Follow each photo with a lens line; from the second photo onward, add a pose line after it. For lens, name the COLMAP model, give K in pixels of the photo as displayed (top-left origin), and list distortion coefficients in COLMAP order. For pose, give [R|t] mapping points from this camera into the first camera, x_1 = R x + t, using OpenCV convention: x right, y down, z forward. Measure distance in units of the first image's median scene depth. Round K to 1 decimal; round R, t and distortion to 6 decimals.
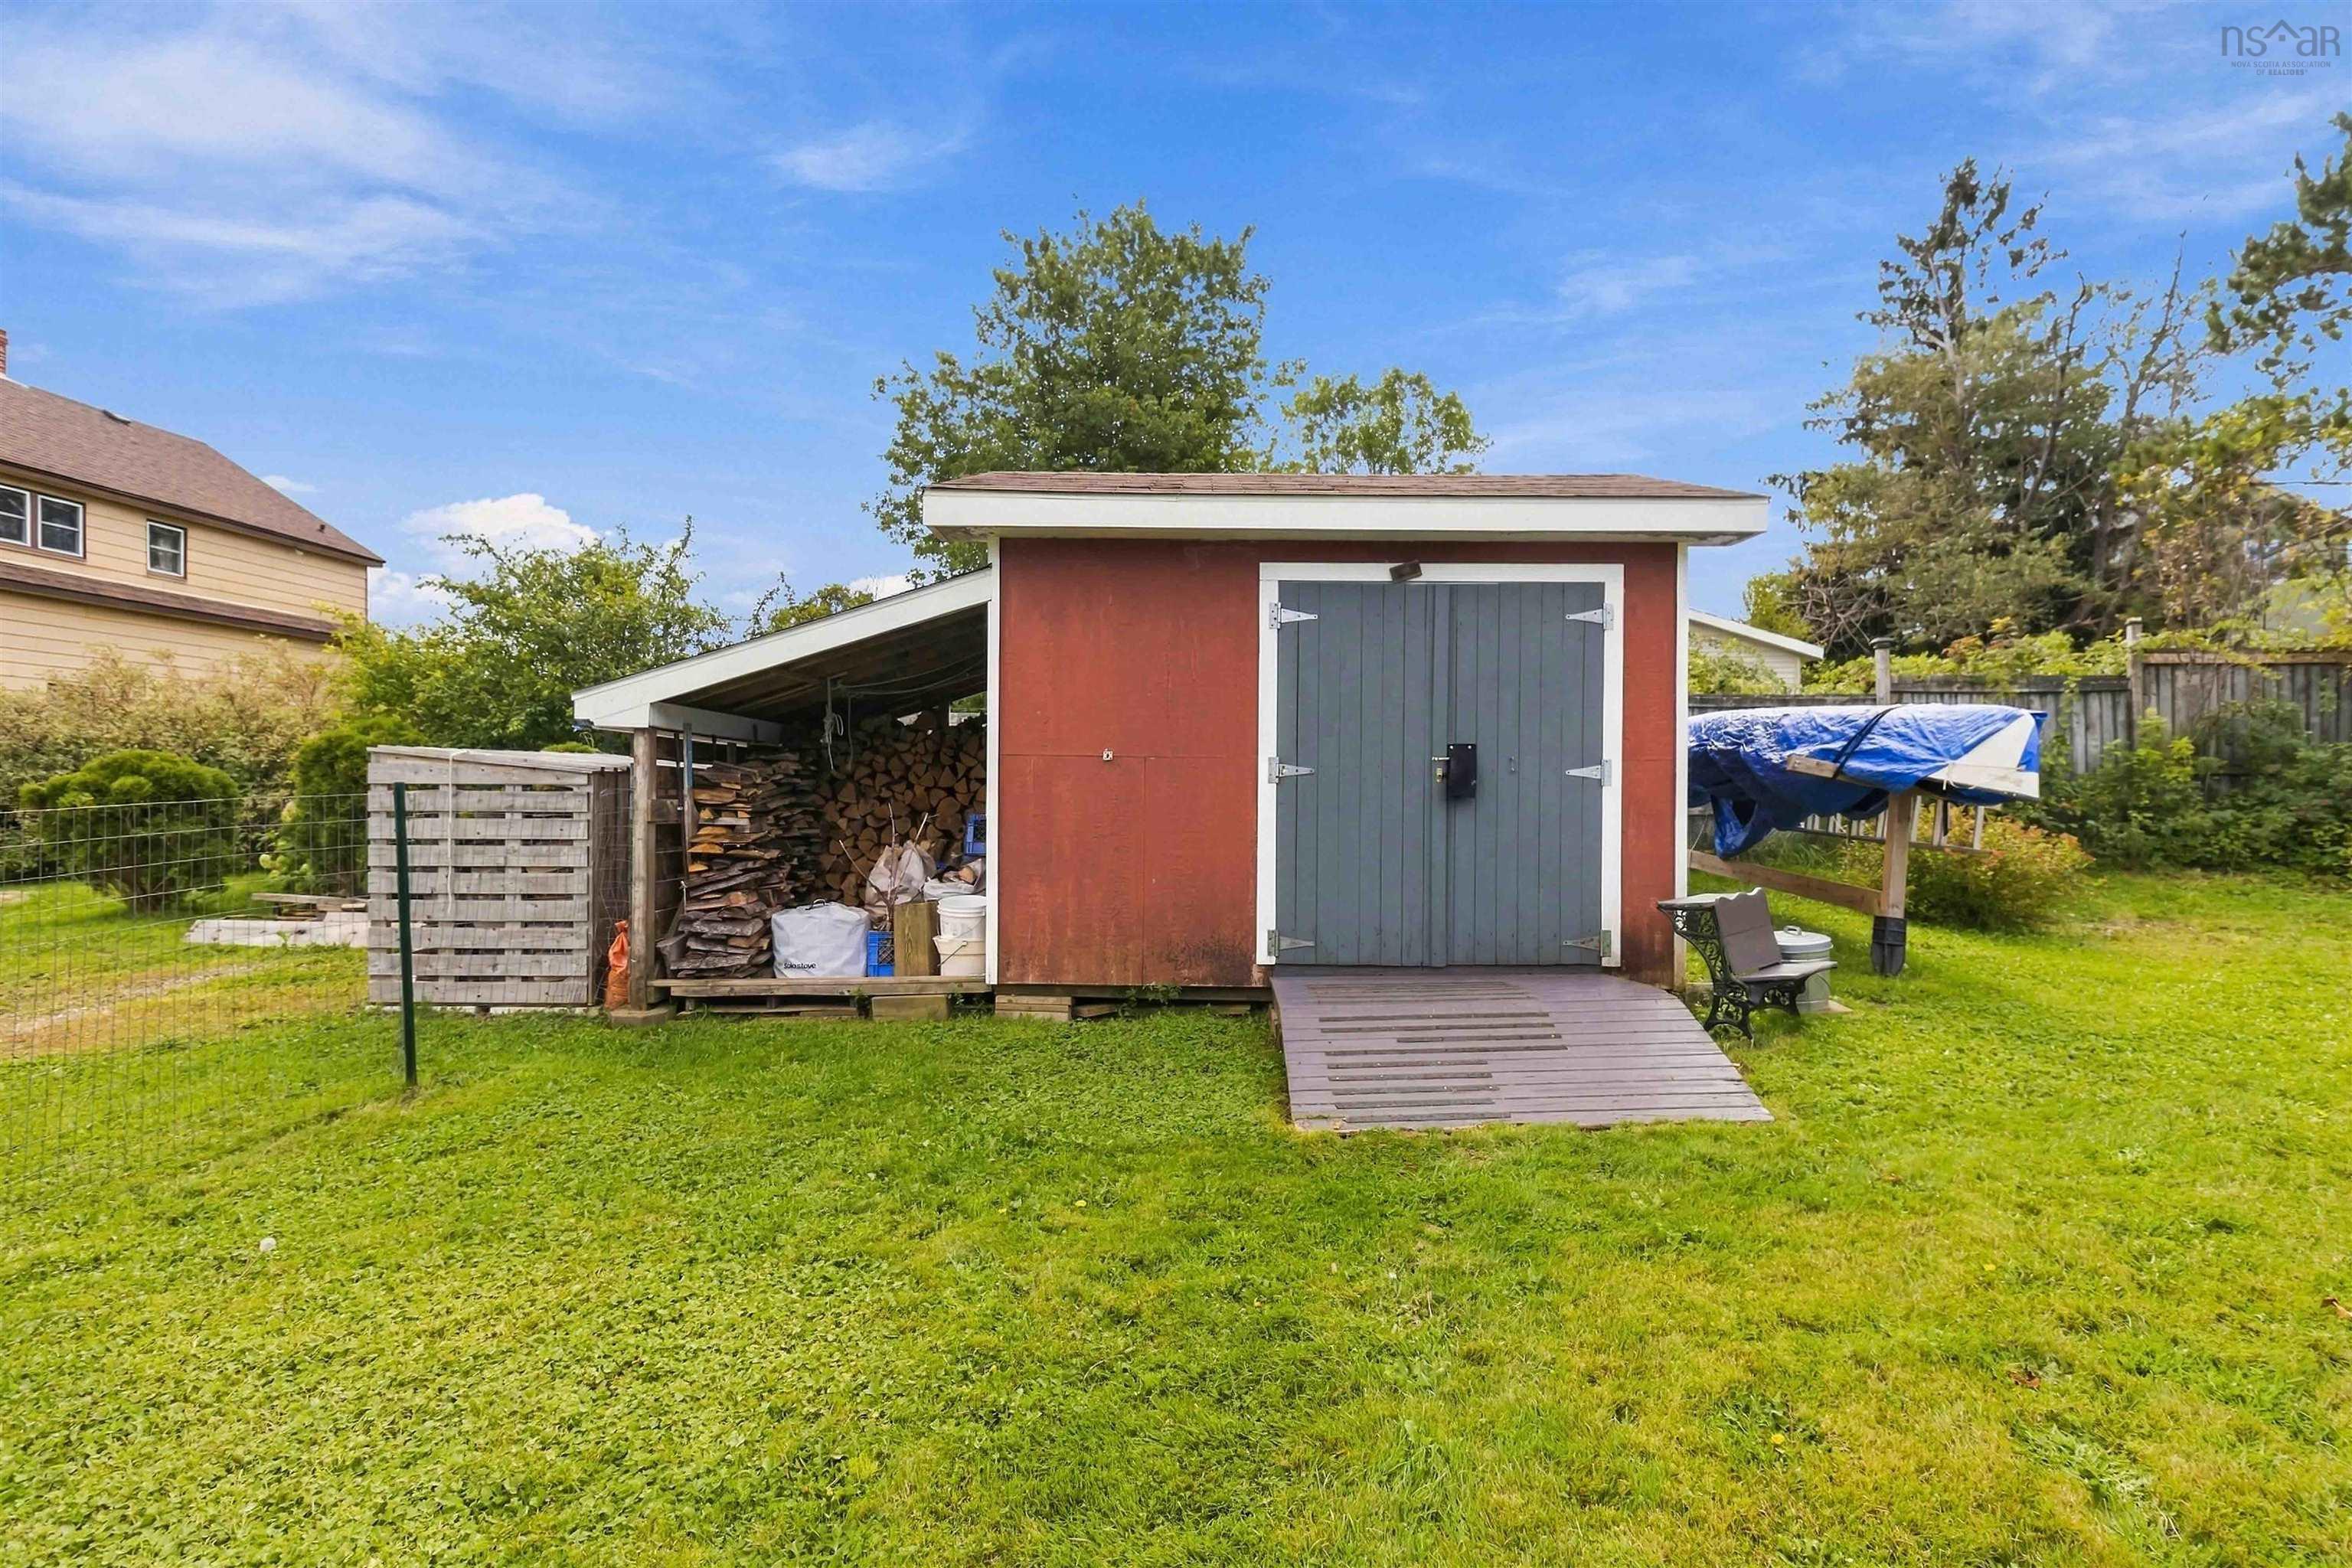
lens RADIAL K [[1093.5, 0, 1212.5], [0, 1093.5, 787.8], [0, 0, 1]] dist [0.008691, 0.002672]
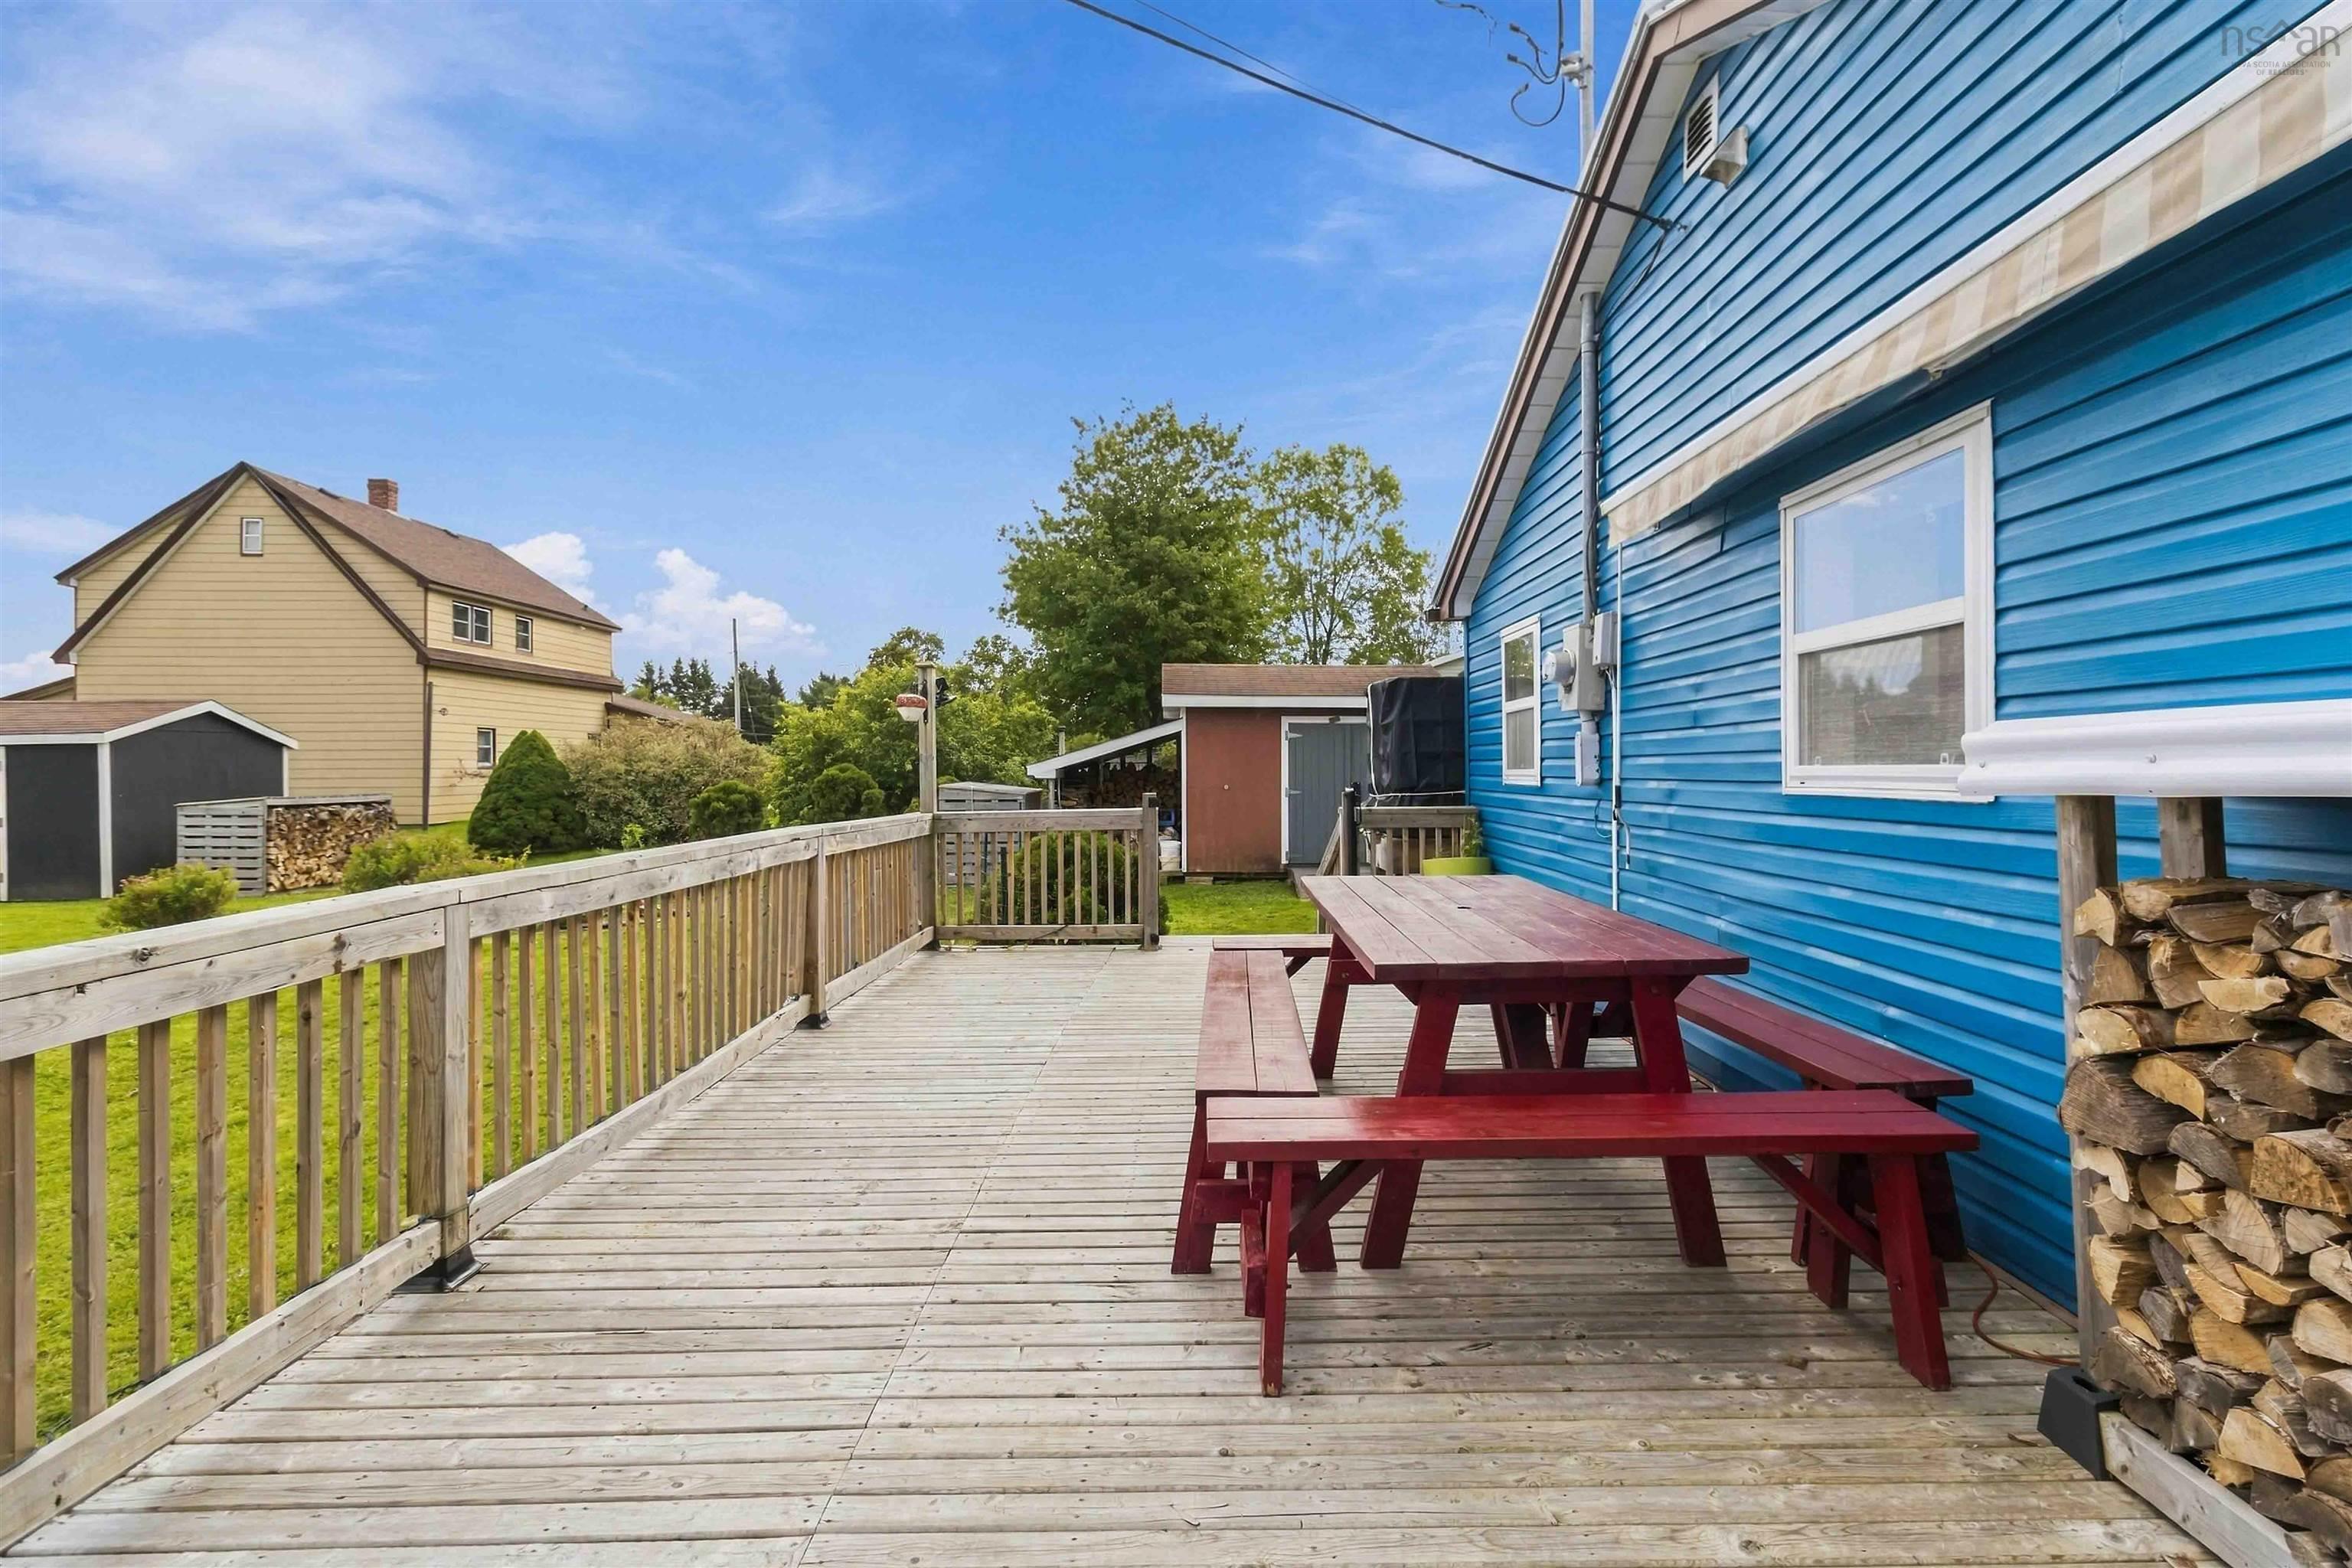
lens RADIAL K [[1093.5, 0, 1173.8], [0, 1093.5, 764.8], [0, 0, 1]] dist [0.008691, 0.002672]
pose [[0.999939, -0.006187, 0.009128, -0.237382], [0.006263, 0.999946, -0.008333, -0.060602], [-0.009076, 0.008390, 0.999924, -1.629543]]
